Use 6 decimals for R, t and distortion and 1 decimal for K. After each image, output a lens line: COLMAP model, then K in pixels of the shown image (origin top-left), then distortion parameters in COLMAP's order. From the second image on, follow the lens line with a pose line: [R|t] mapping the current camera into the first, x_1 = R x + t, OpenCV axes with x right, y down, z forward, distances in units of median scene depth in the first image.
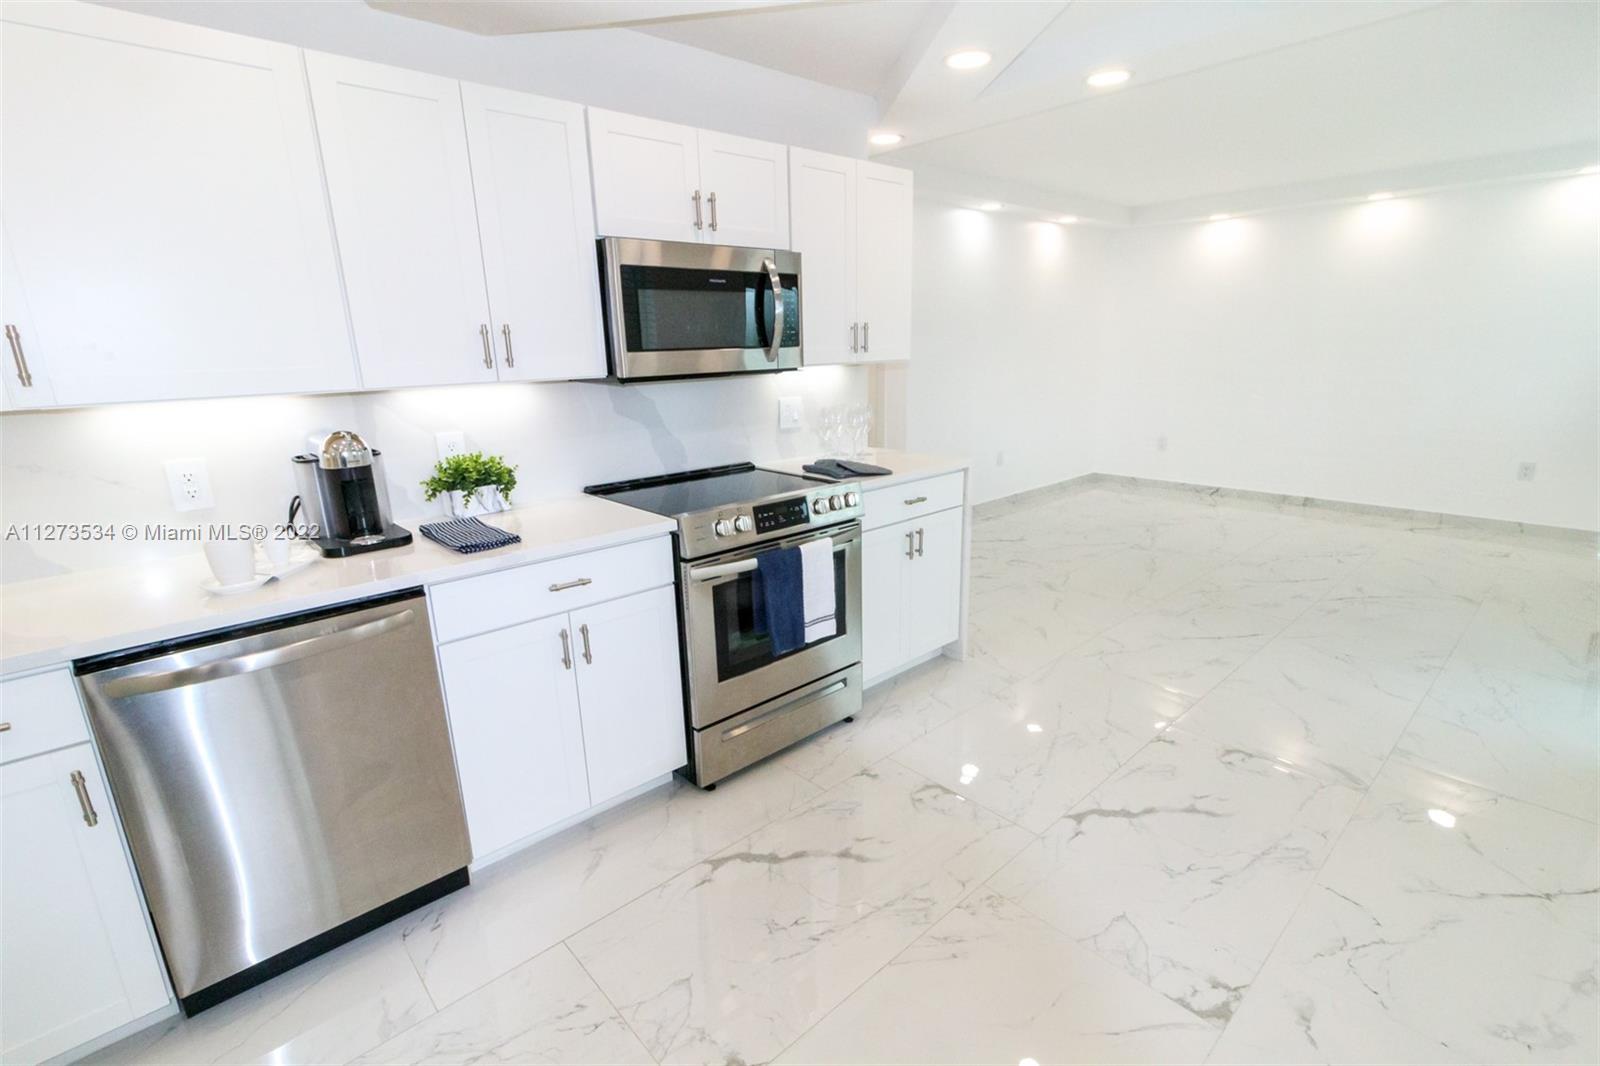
lens RADIAL K [[739.0, 0, 810.8], [0, 739.0, 541.7], [0, 0, 1]] dist [0.002127, 0.003355]
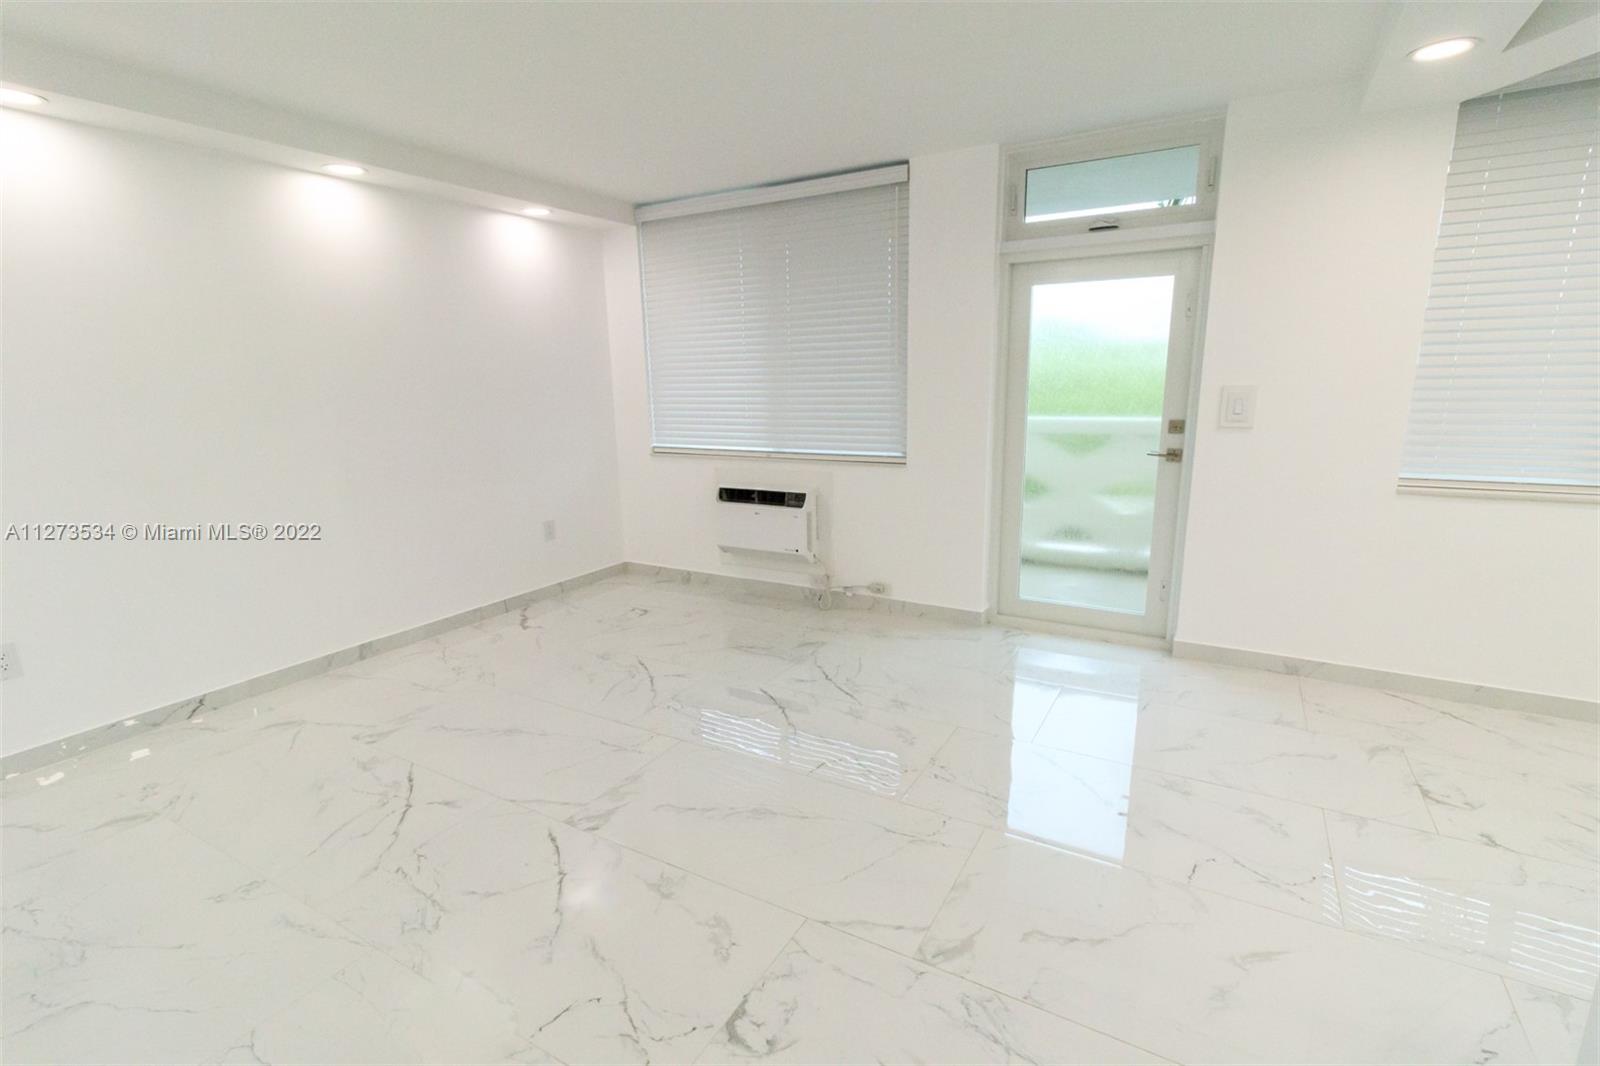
lens RADIAL K [[739.0, 0, 806.3], [0, 739.0, 538.5], [0, 0, 1]] dist [0.002127, 0.003355]
pose [[-0.301915, -0.179824, 0.936221, -0.000875], [0.273011, 0.924610, 0.265635, -0.269521], [-0.913407, 0.335798, -0.230060, 1.024538]]
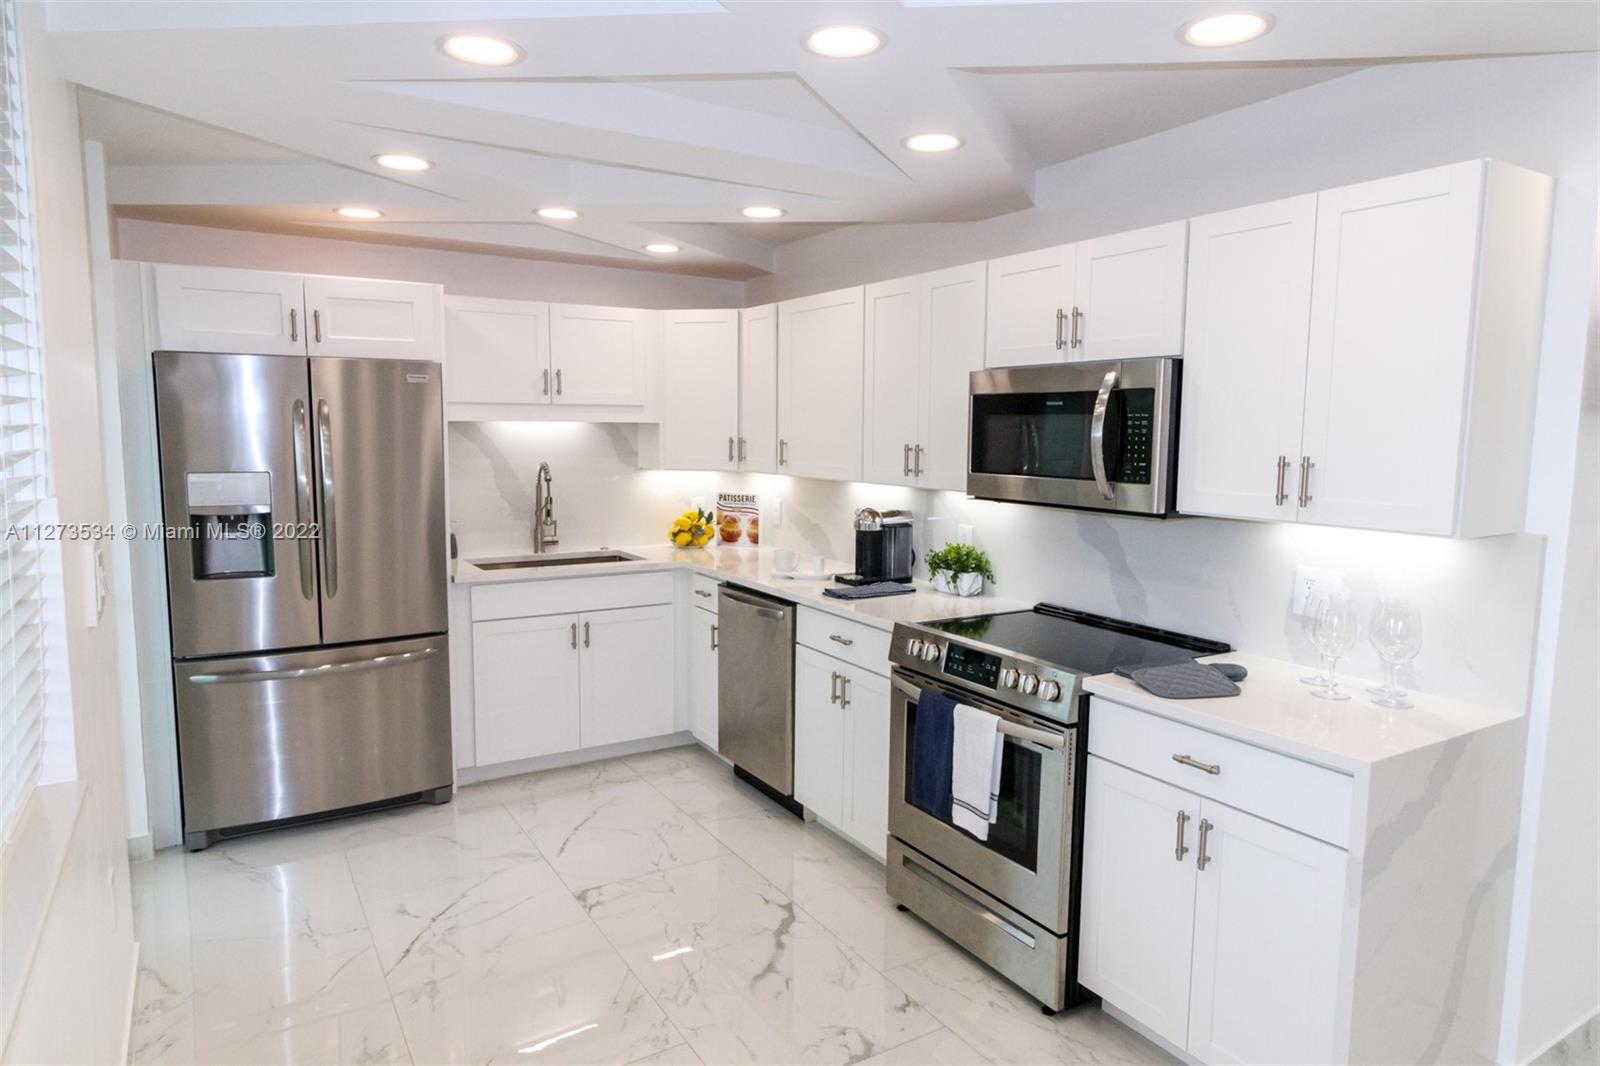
lens RADIAL K [[972.3, 0, 788.5], [0, 972.3, 531.0], [0, 0, 1]] dist [0.004670, -0.001422]
pose [[-0.189768, 0.130052, -0.973178, 0.574299], [-0.263718, 0.948013, 0.178114, -0.174727], [0.945749, 0.290445, -0.145605, 0.480901]]
